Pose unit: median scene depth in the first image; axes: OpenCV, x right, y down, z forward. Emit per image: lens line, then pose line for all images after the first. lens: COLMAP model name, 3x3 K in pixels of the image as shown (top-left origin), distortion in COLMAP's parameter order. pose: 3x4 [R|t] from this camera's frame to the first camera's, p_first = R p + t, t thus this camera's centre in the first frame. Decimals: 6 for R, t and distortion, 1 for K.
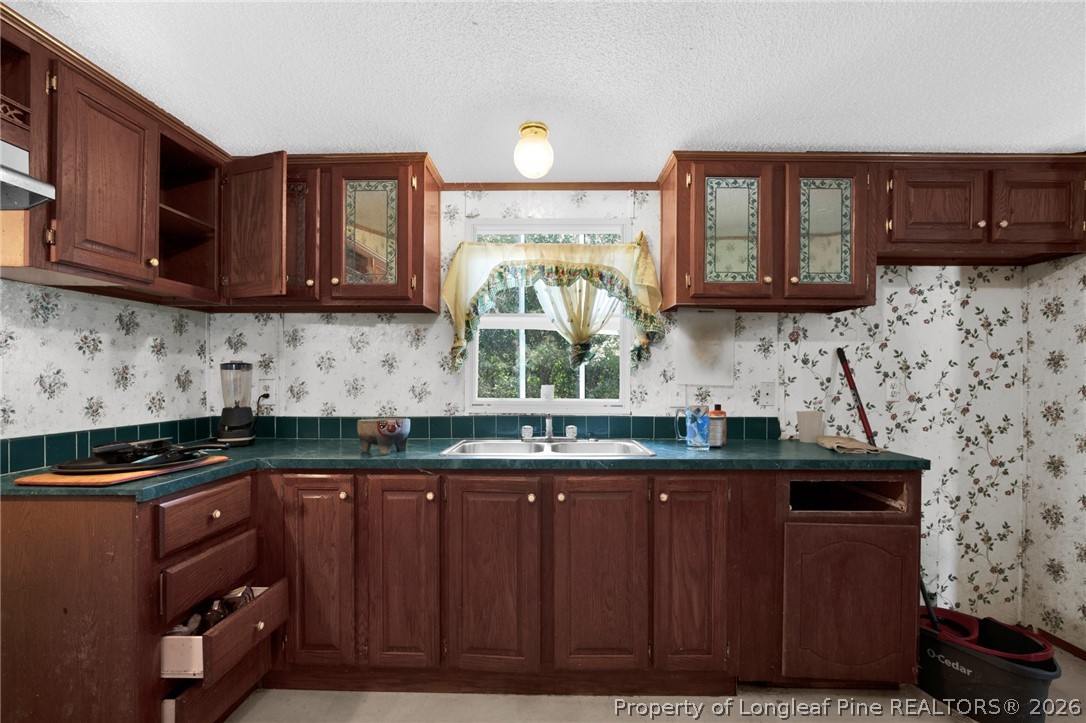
lens RADIAL K [[498.5, 0, 546.4], [0, 498.5, 376.3], [0, 0, 1]] dist [-0.020560, 0.006204]
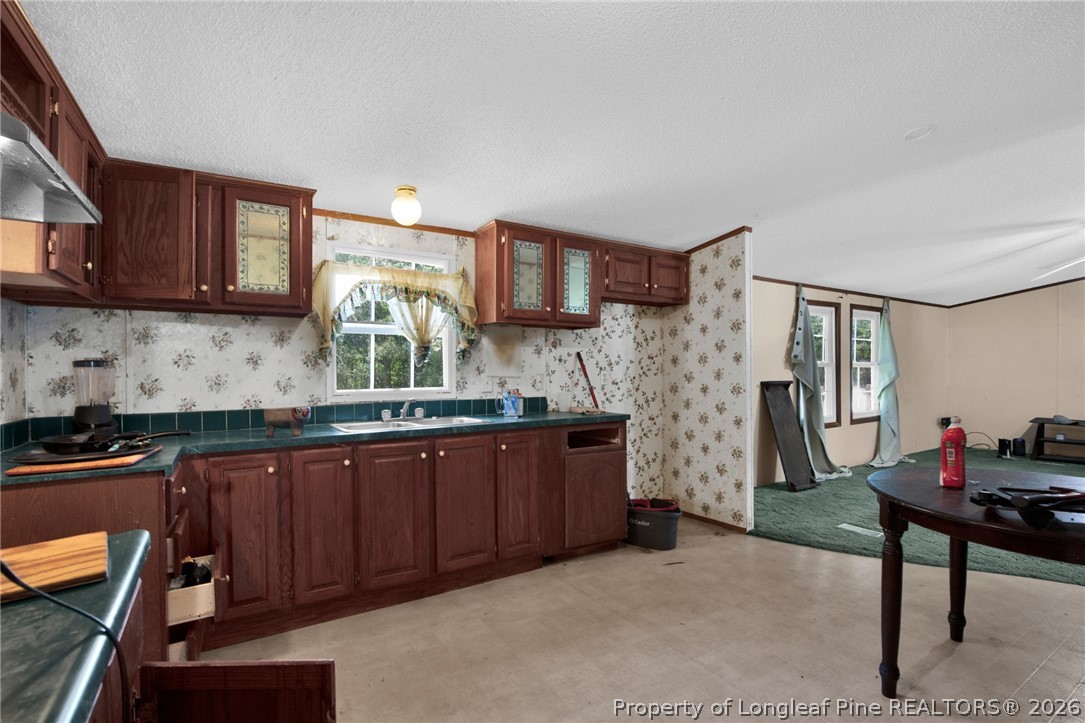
lens RADIAL K [[498.1, 0, 546.1], [0, 498.1, 369.8], [0, 0, 1]] dist [-0.020560, 0.006204]
pose [[0.835644, -0.007220, 0.549224, -0.434282], [0.010137, 0.999946, -0.002278, 0.003501], [-0.549178, 0.007471, 0.835672, -0.327373]]
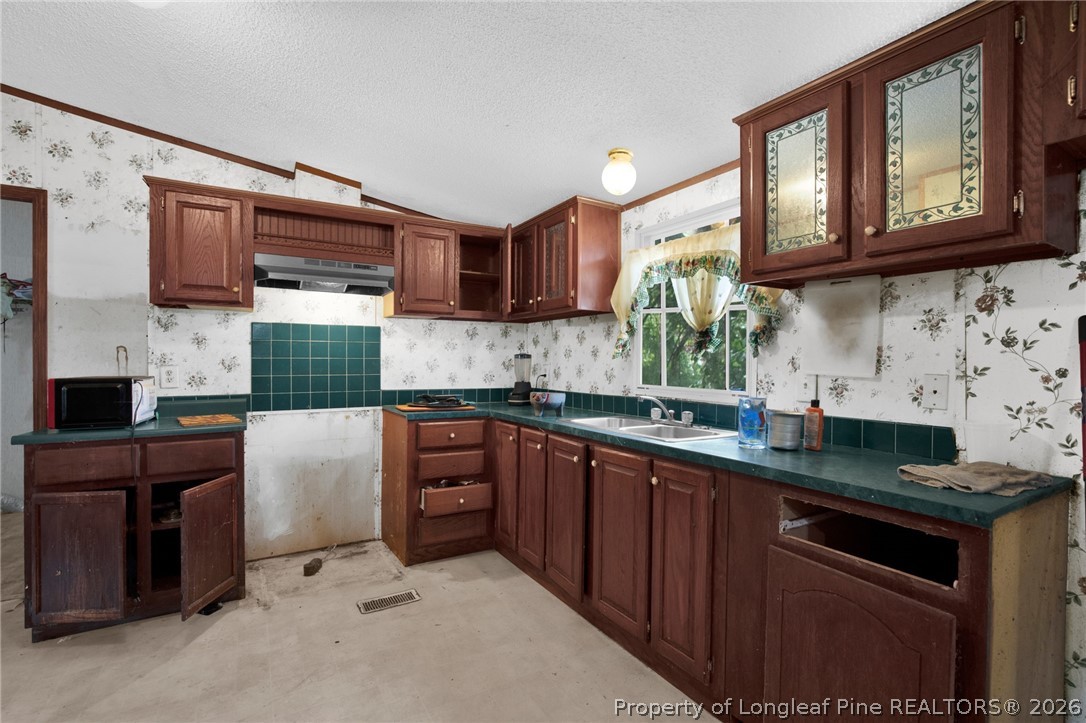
lens RADIAL K [[498.5, 0, 553.8], [0, 498.5, 360.5], [0, 0, 1]] dist [-0.020560, 0.006204]
pose [[0.539424, -0.000117, -0.842034, 0.844495], [-0.009252, 0.999939, -0.006066, 0.002316], [0.841983, 0.011063, 0.539390, 0.227510]]
